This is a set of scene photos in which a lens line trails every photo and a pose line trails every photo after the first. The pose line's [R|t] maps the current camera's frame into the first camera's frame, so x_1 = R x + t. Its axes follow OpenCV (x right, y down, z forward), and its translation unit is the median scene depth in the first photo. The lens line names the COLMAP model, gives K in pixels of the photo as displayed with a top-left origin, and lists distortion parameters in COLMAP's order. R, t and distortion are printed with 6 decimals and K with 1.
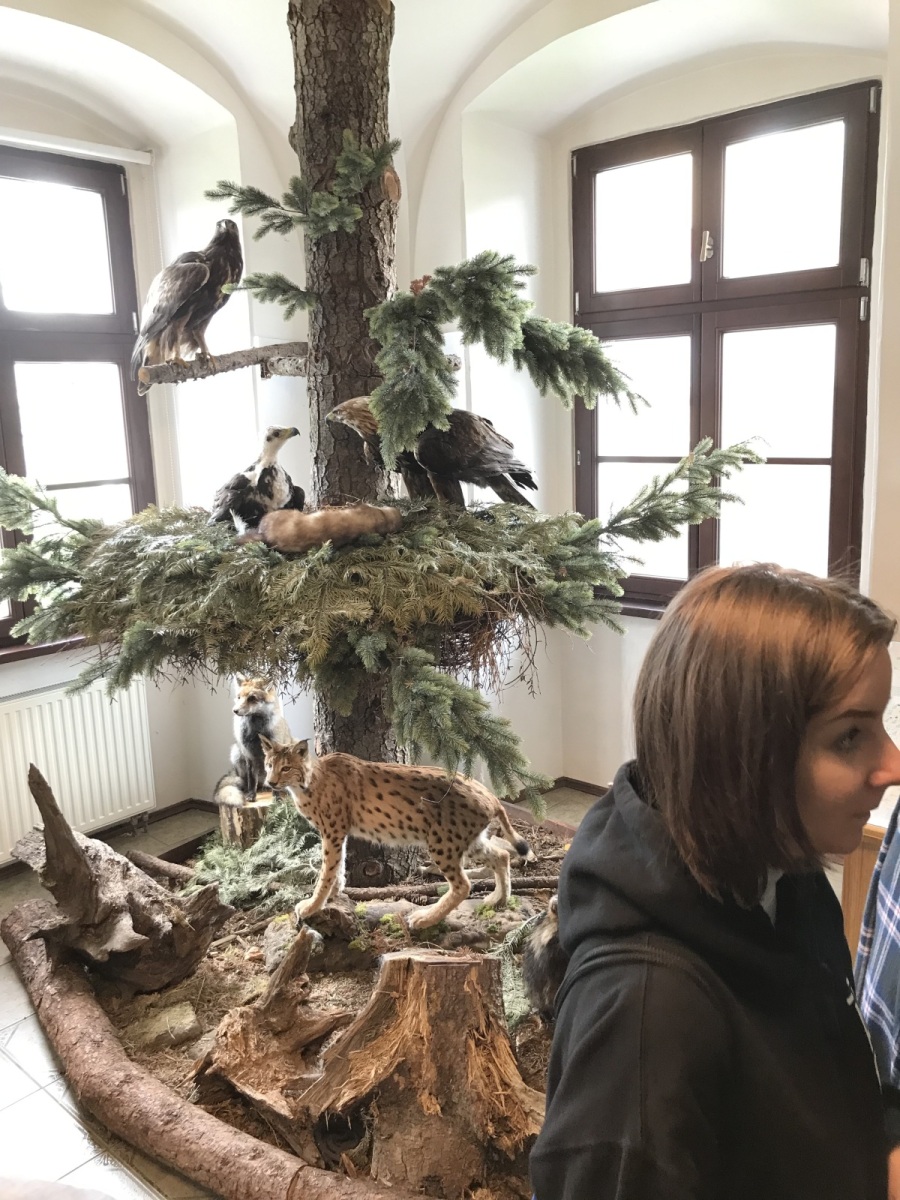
lens RADIAL K [[983.6, 0, 450.4], [0, 983.6, 599.8], [0, 0, 1]] dist [-0.004070, 0.005591]
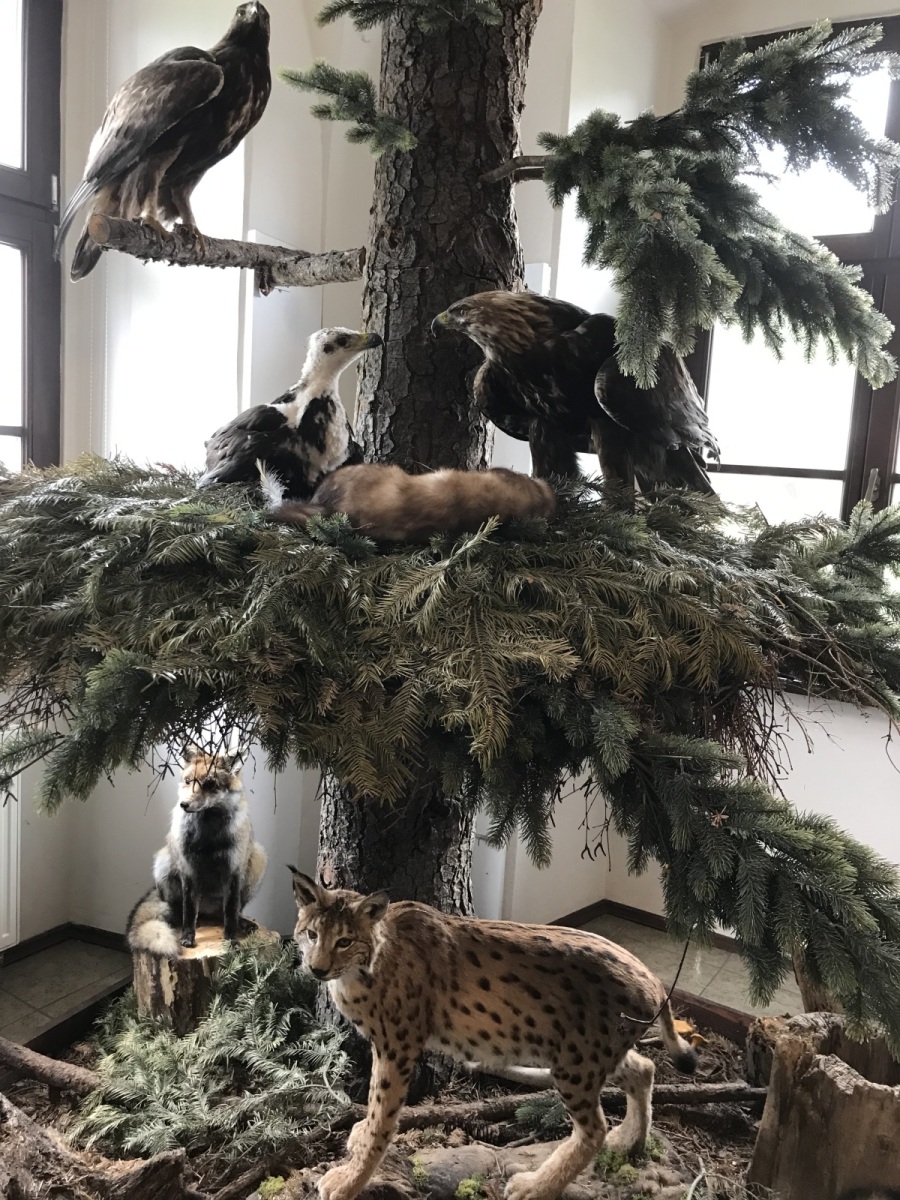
lens RADIAL K [[983.6, 0, 450.2], [0, 983.6, 600.6], [0, 0, 1]] dist [-0.004070, 0.005591]
pose [[0.983209, 0.071233, 0.168008, -0.197507], [-0.061856, 0.996256, -0.060405, 0.014220], [-0.171682, 0.048998, 0.983933, 0.420012]]
